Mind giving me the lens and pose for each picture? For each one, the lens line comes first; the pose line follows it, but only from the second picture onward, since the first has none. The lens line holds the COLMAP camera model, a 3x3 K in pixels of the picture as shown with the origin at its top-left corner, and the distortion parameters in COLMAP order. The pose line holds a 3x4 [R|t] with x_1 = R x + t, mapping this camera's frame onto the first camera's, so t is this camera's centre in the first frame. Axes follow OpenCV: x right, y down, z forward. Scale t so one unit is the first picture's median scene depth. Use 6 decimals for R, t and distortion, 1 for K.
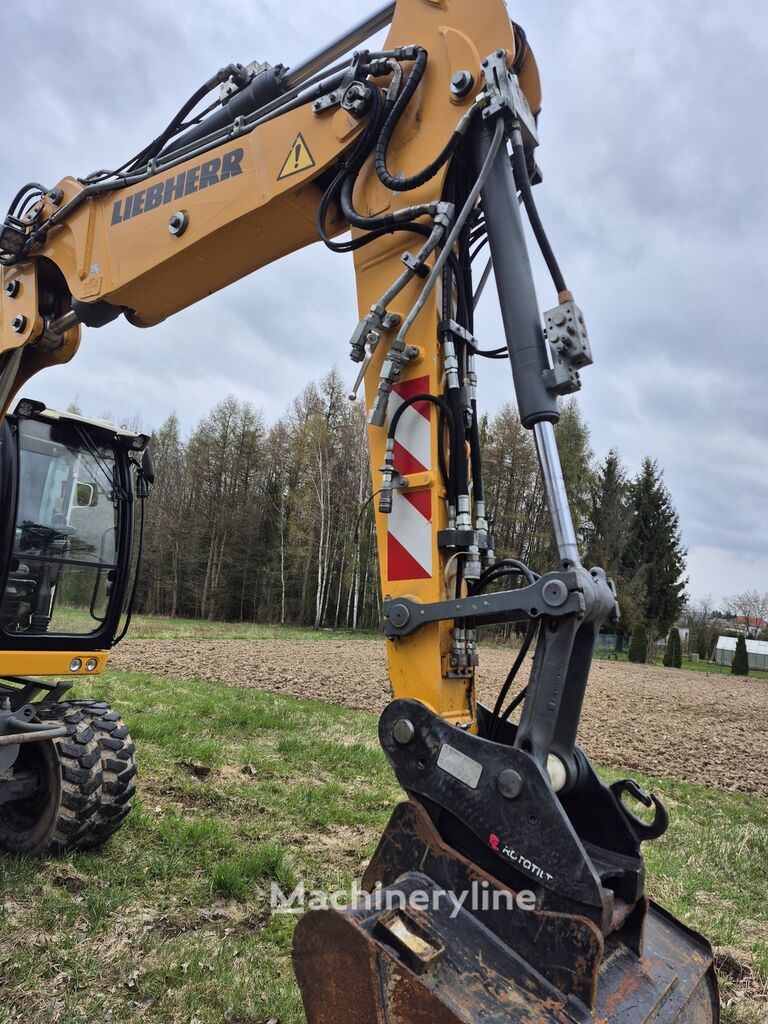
lens RADIAL K [[699.6, 0, 379.2], [0, 699.6, 510.7], [0, 0, 1]] dist [0.081759, -0.075946]
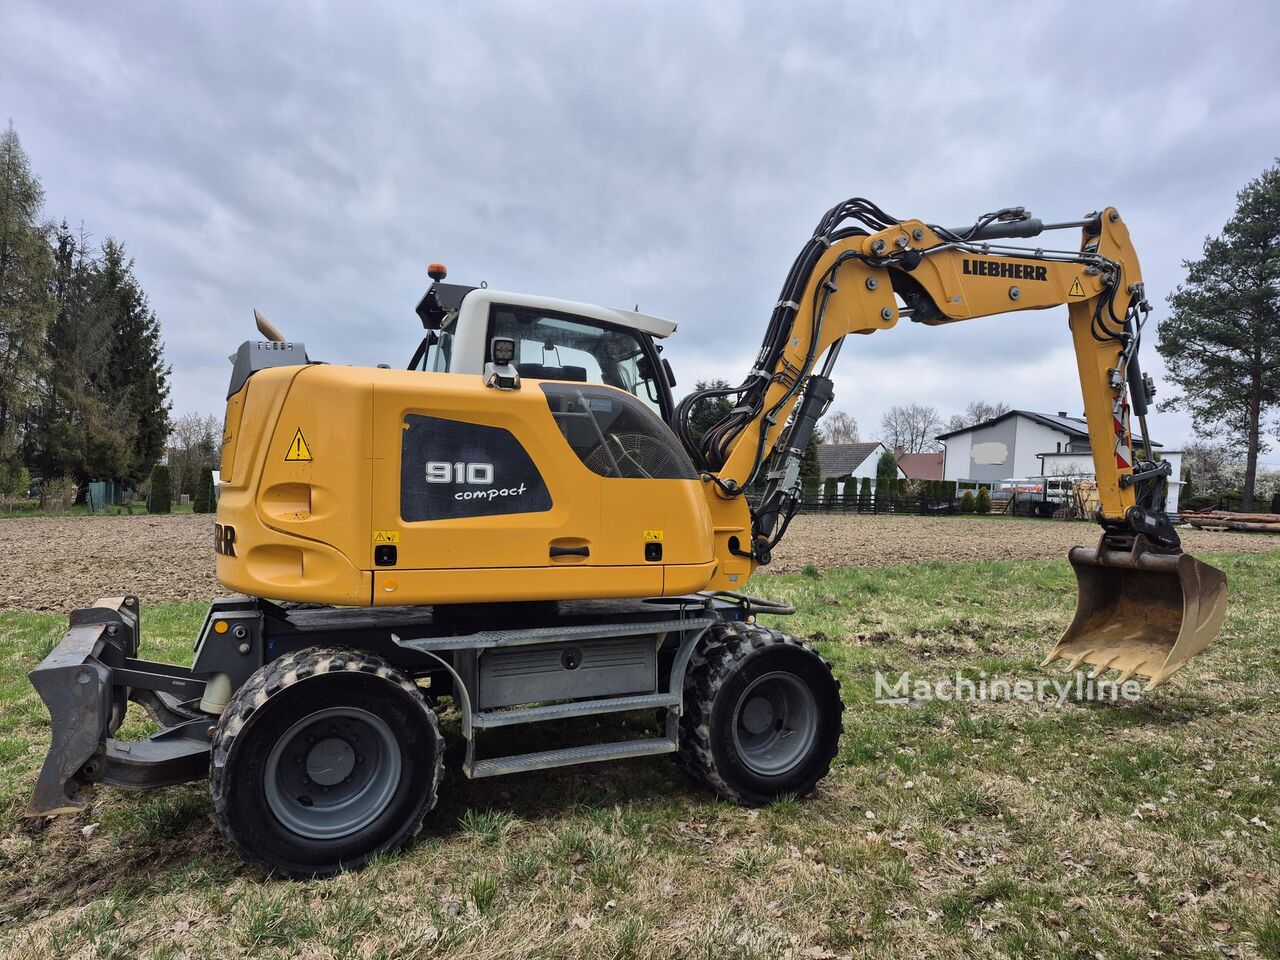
lens RADIAL K [[874.6, 0, 643.0], [0, 874.6, 501.2], [0, 0, 1]] dist [0.081759, -0.075946]
pose [[0.518365, -0.117741, 0.847015, -0.151427], [-0.067857, 0.981690, 0.177989, -0.010668], [-0.852463, -0.149739, 0.500885, 0.029413]]
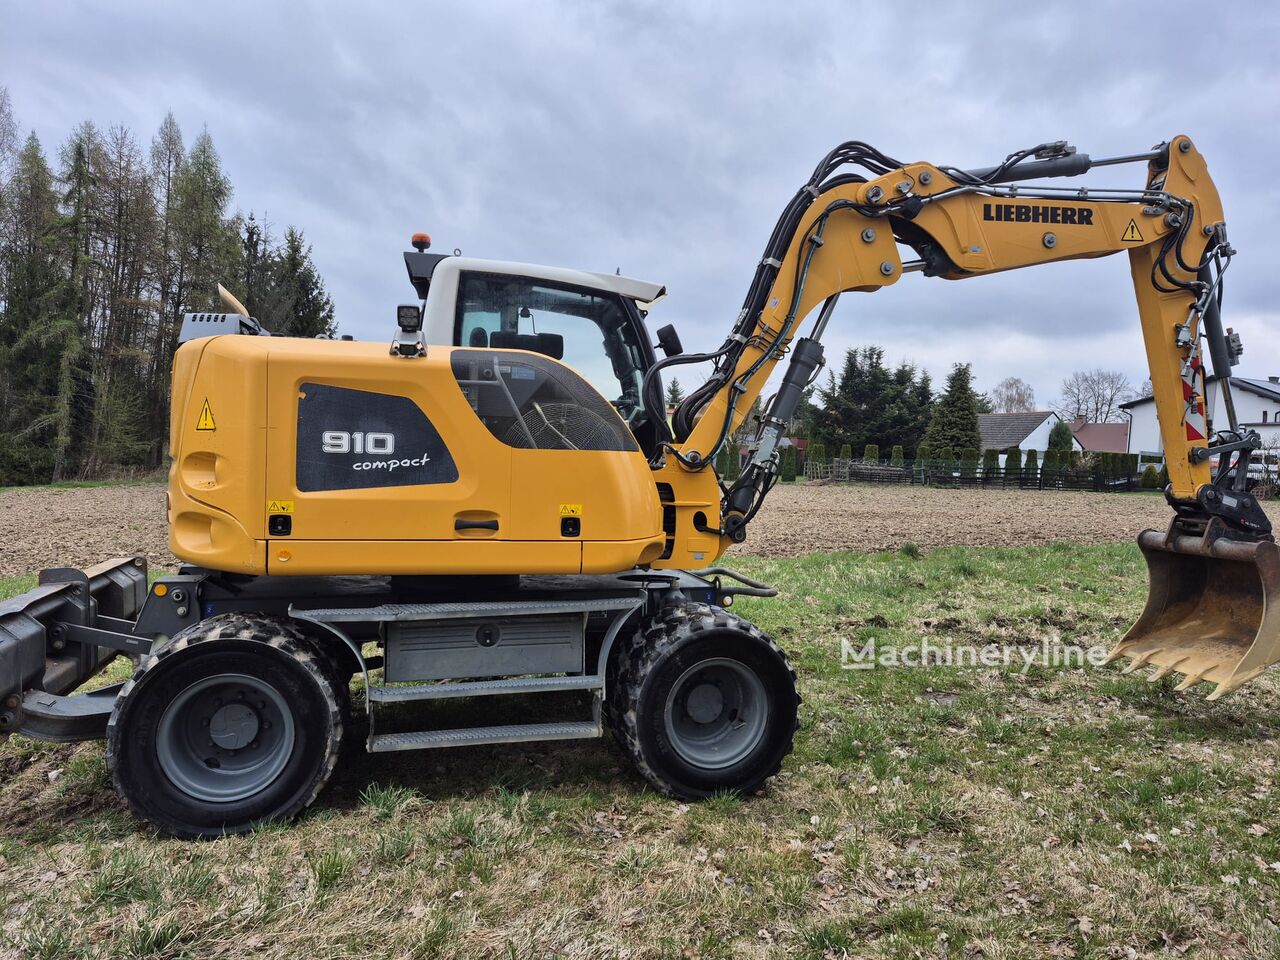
lens RADIAL K [[874.6, 0, 636.0], [0, 874.6, 482.8], [0, 0, 1]] dist [0.081759, -0.075946]
pose [[0.669130, -0.120906, 0.733244, -0.133062], [-0.042945, 0.978736, 0.200576, -0.011253], [-0.741903, -0.165701, 0.649710, 0.013074]]
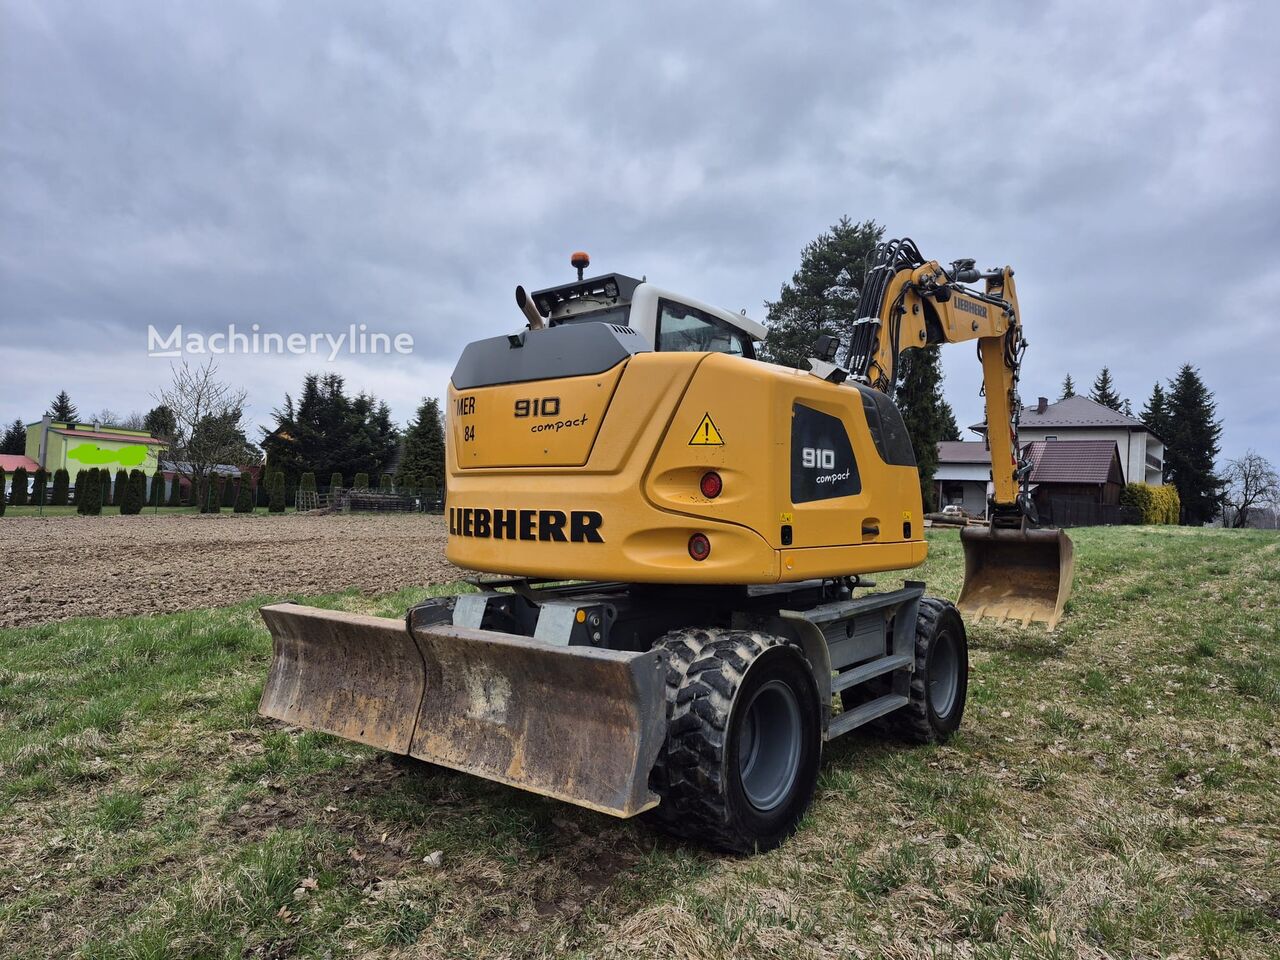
lens RADIAL K [[874.6, 0, 631.9], [0, 874.6, 481.9], [0, 0, 1]] dist [0.081759, -0.075946]
pose [[0.085862, -0.097006, 0.991573, -0.180877], [-0.130694, 0.985552, 0.107734, -0.002161], [-0.987698, -0.138842, 0.071943, 0.098324]]
